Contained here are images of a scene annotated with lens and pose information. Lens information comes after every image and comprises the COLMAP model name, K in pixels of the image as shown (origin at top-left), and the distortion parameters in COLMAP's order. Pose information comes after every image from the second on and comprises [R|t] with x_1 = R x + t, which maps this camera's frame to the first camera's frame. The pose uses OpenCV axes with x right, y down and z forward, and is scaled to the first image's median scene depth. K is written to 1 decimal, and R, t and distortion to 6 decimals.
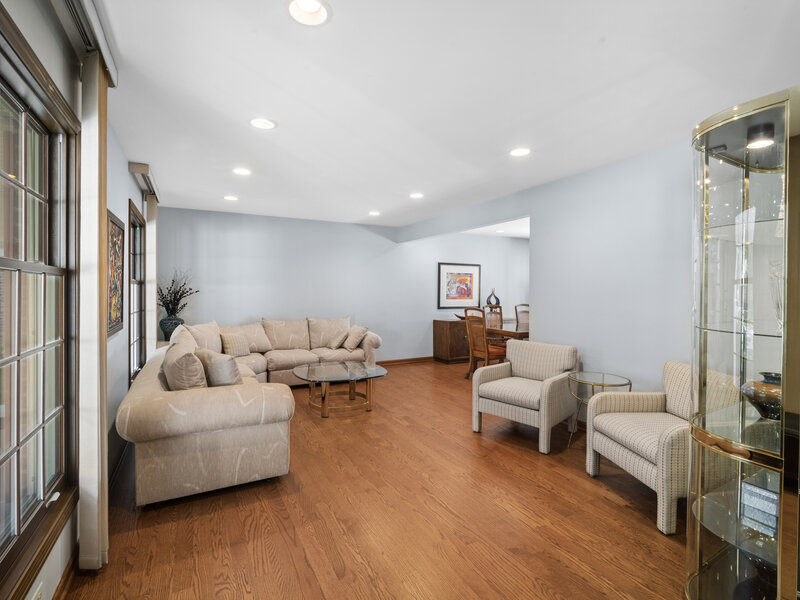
lens RADIAL K [[403.3, 0, 400.0], [0, 403.3, 300.0], [0, 0, 1]] dist [-0.002543, -0.000192]
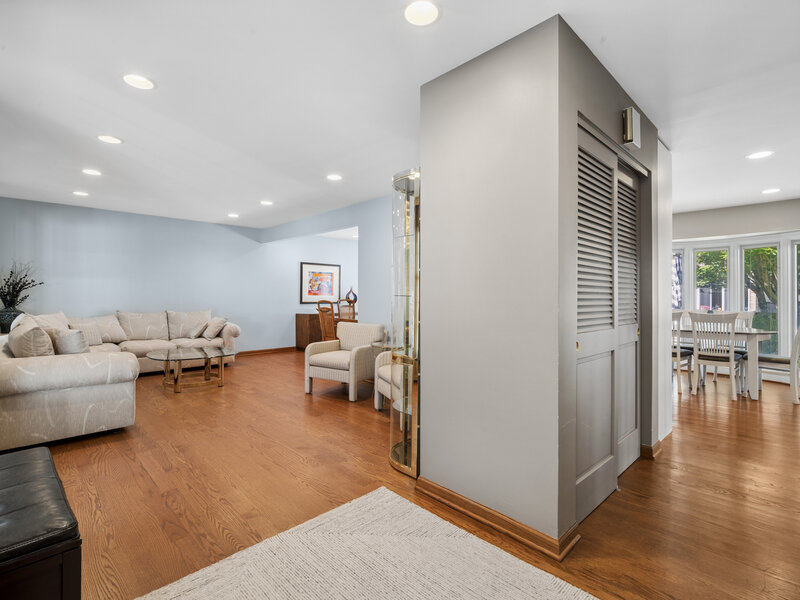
lens RADIAL K [[393.8, 0, 400.0], [0, 393.8, 300.0], [0, 0, 1]] dist [-0.017821, 0.009604]
pose [[0.959991, -0.001468, 0.280027, 0.108229], [0.002904, 0.999985, -0.004712, 0.035394], [-0.280016, 0.005337, 0.959981, -0.241359]]
